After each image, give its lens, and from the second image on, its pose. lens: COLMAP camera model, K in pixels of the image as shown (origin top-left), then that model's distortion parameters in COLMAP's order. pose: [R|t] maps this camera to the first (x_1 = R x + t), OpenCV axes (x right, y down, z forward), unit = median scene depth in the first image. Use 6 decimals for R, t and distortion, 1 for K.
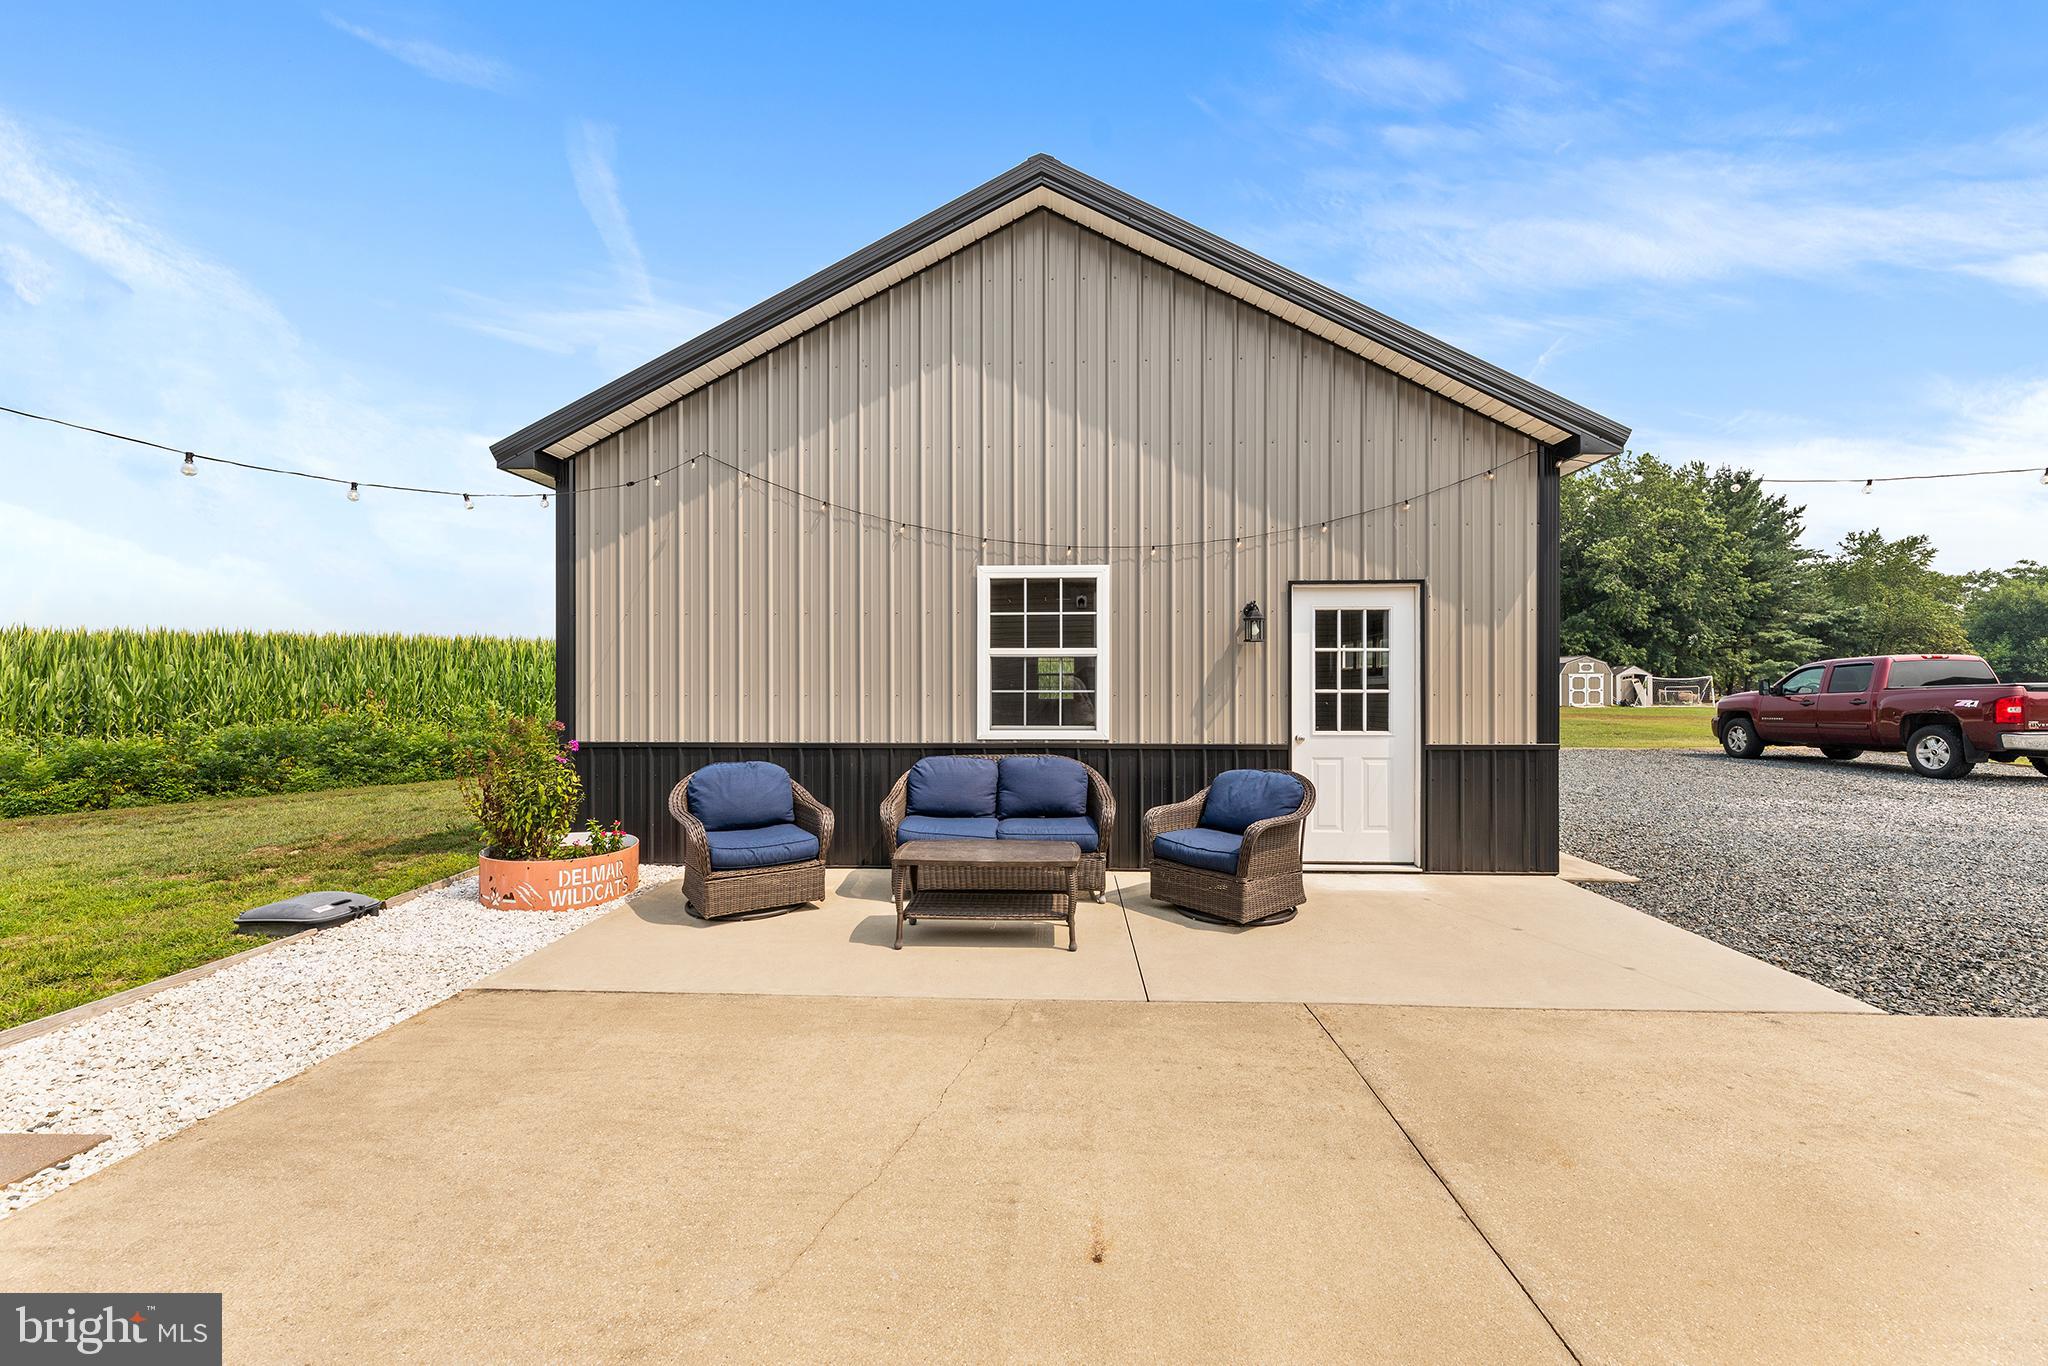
lens RADIAL K [[841.2, 0, 967.4], [0, 841.2, 686.8], [0, 0, 1]] dist [-0.001967, 0.000366]
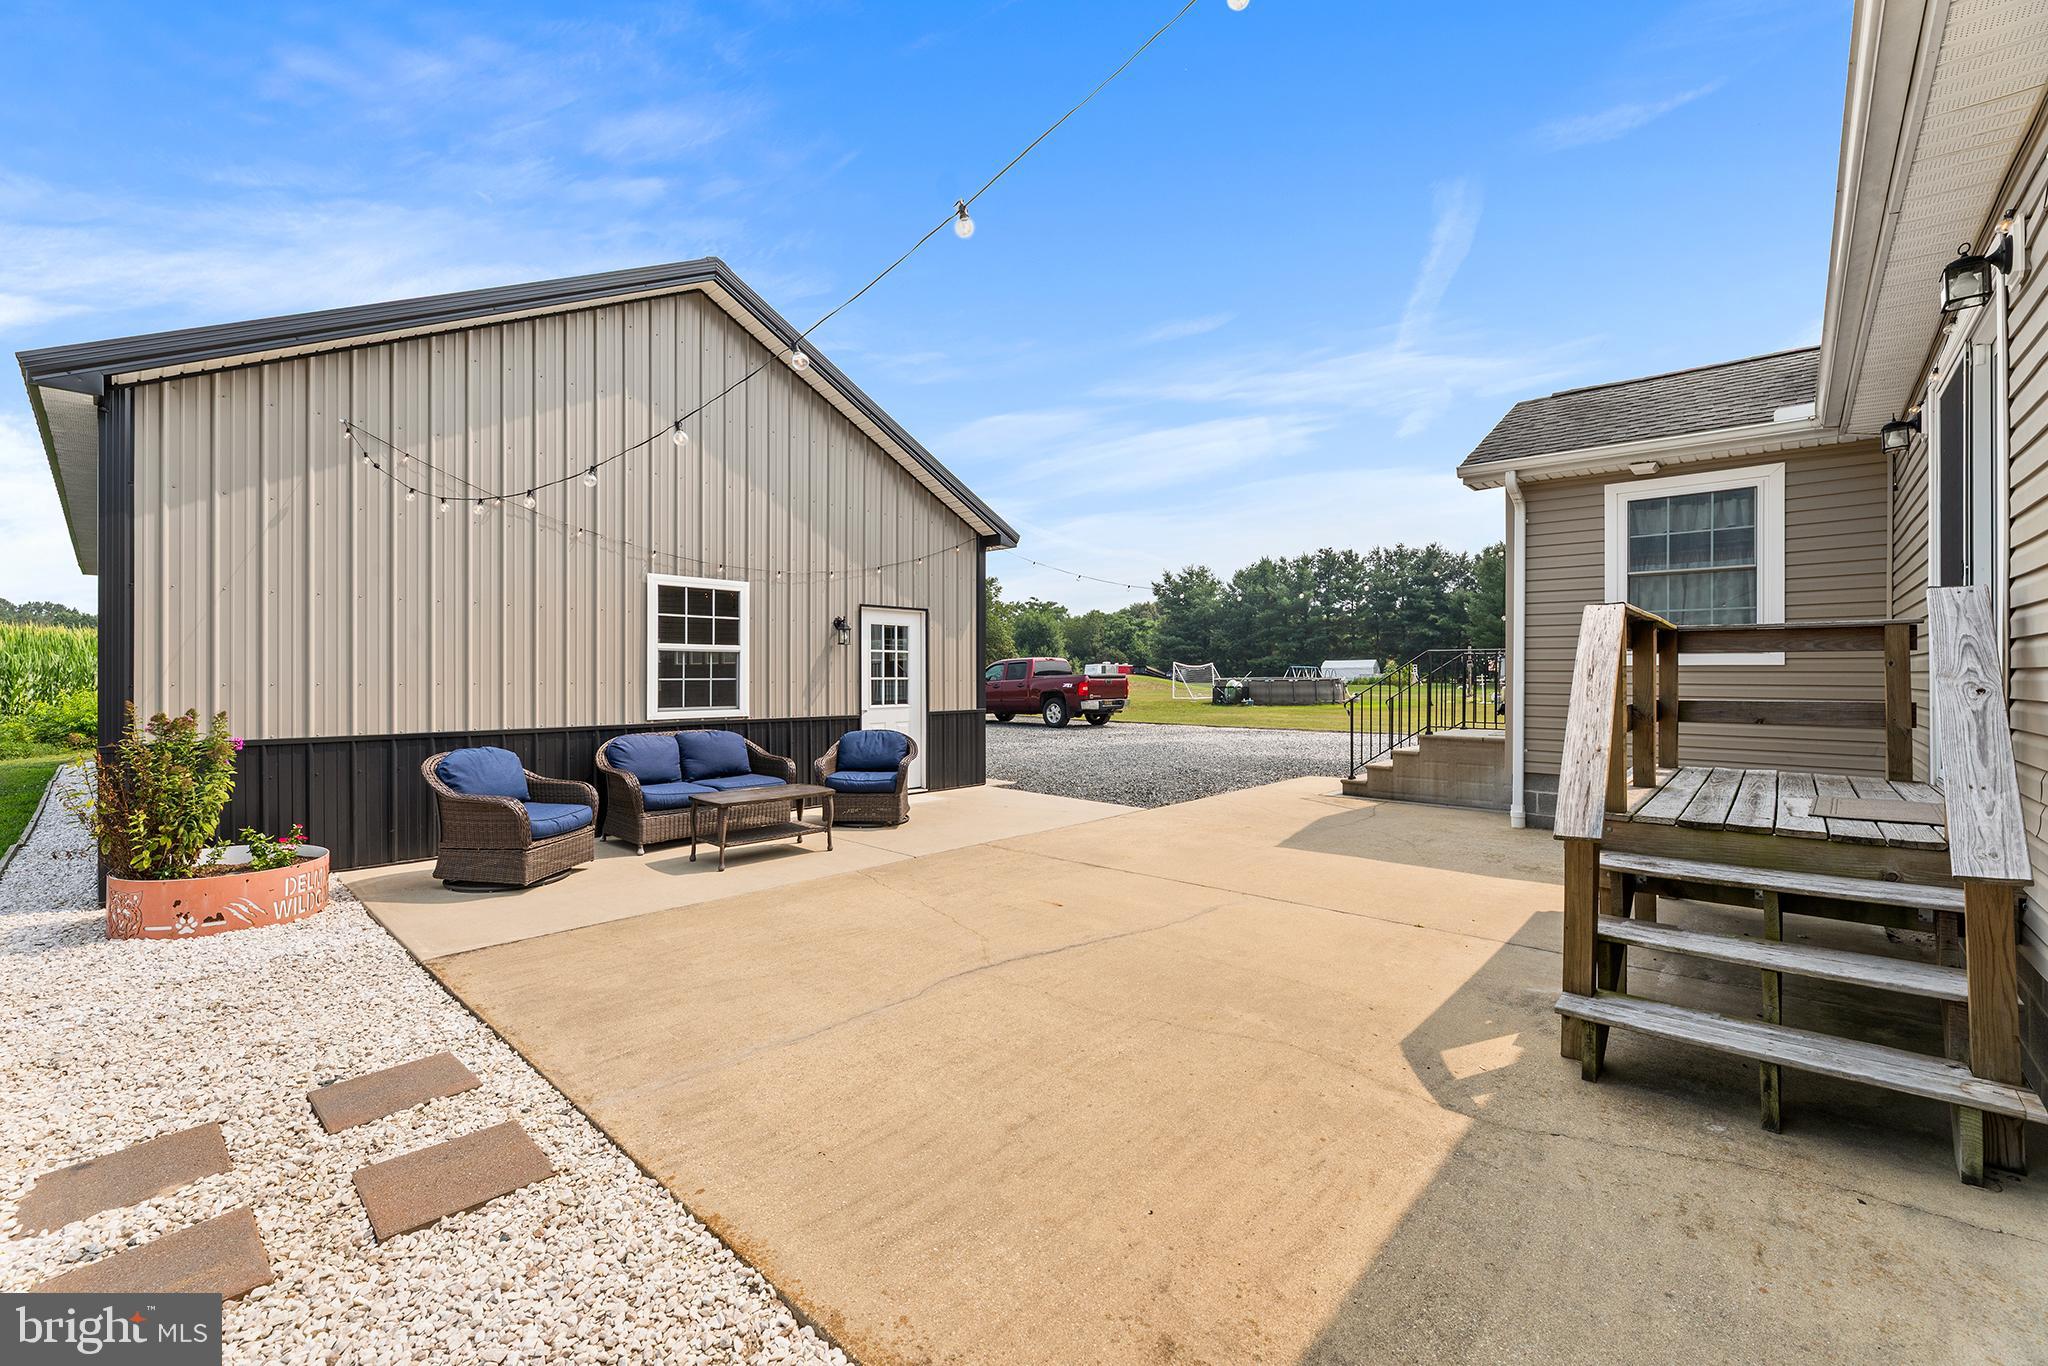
lens RADIAL K [[841.2, 0, 1011.5], [0, 841.2, 674.2], [0, 0, 1]] dist [-0.001967, 0.000366]
pose [[0.643275, 0.002303, 0.765632, -0.605796], [-0.000418, 0.999996, -0.002657, 0.001036], [-0.765635, 0.001389, 0.643274, -0.161625]]
